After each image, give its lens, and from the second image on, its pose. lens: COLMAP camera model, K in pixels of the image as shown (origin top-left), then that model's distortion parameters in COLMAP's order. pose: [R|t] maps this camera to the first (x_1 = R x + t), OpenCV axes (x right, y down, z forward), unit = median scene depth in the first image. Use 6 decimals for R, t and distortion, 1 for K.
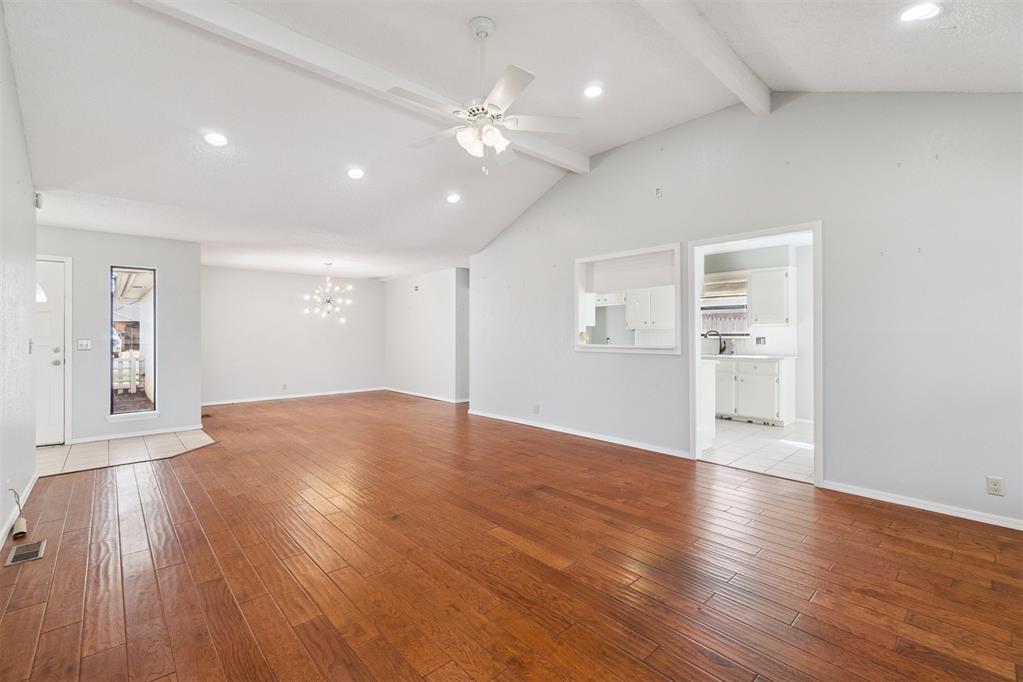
lens RADIAL K [[441.9, 0, 513.9], [0, 441.9, 335.6], [0, 0, 1]] dist [0.001487, -0.000057]
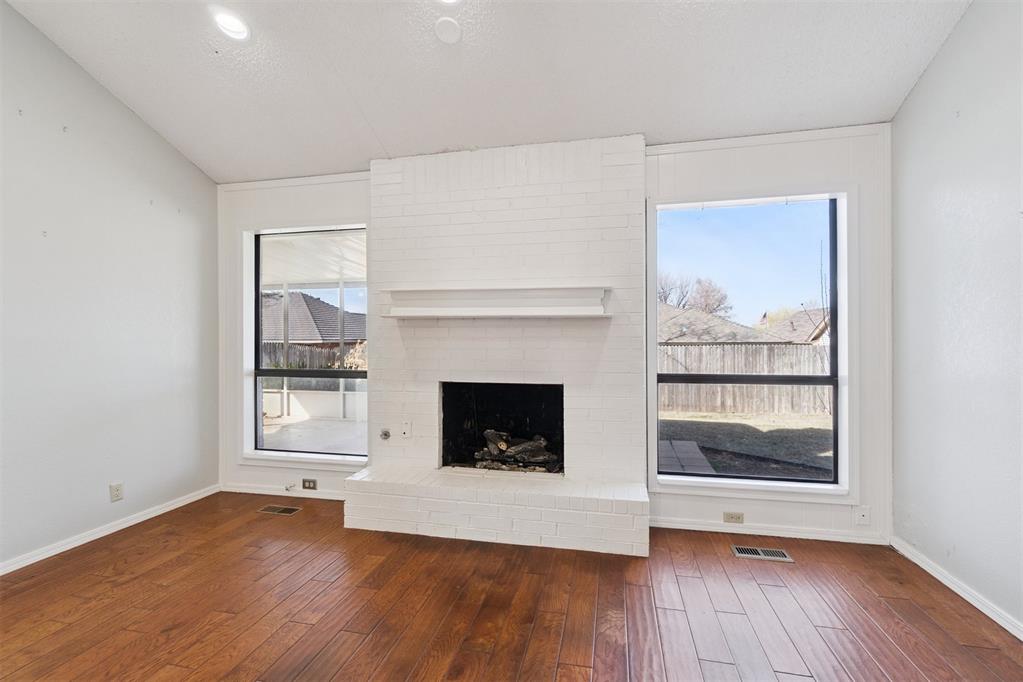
lens RADIAL K [[449.1, 0, 511.5], [0, 449.1, 341.0], [0, 0, 1]] dist [-0.000228, 0.000087]
pose [[-0.571763, -0.000164, 0.820419, -0.223112], [0.002430, 0.999995, 0.001893, 0.001576], [-0.820415, 0.003077, -0.571760, 0.769400]]
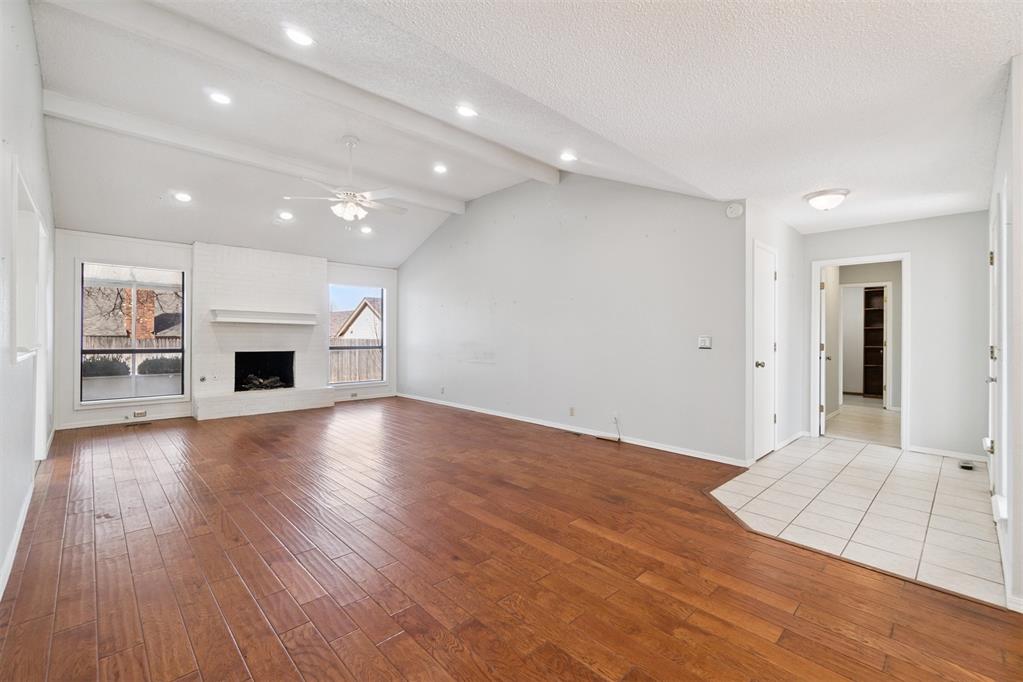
lens RADIAL K [[441.9, 0, 513.9], [0, 441.9, 335.6], [0, 0, 1]] dist [0.001487, -0.000057]
pose [[-0.999354, -0.006630, -0.035314, -0.579260], [-0.006562, 0.999976, -0.002022, 0.009508], [0.035327, -0.001789, -0.999374, 2.500934]]
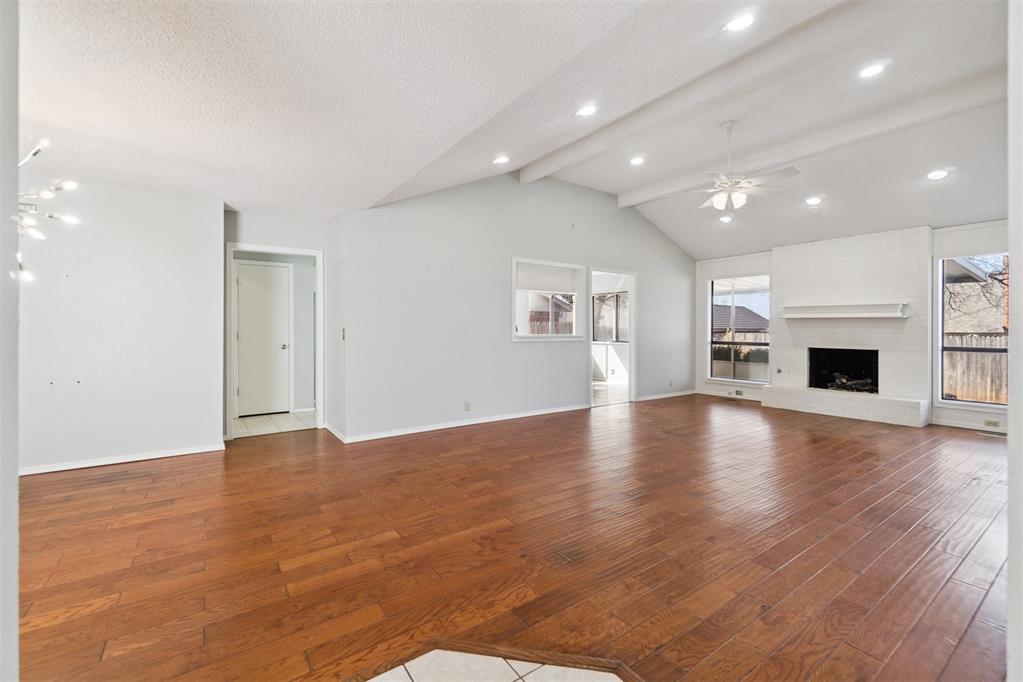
lens RADIAL K [[445.7, 0, 515.0], [0, 445.7, 330.3], [0, 0, 1]] dist [-0.002002, -0.000211]
pose [[0.126834, -0.002414, 0.991921, -1.624574], [-0.003332, 0.999990, 0.002860, 0.007853], [-0.991918, -0.003668, 0.126825, 1.460123]]
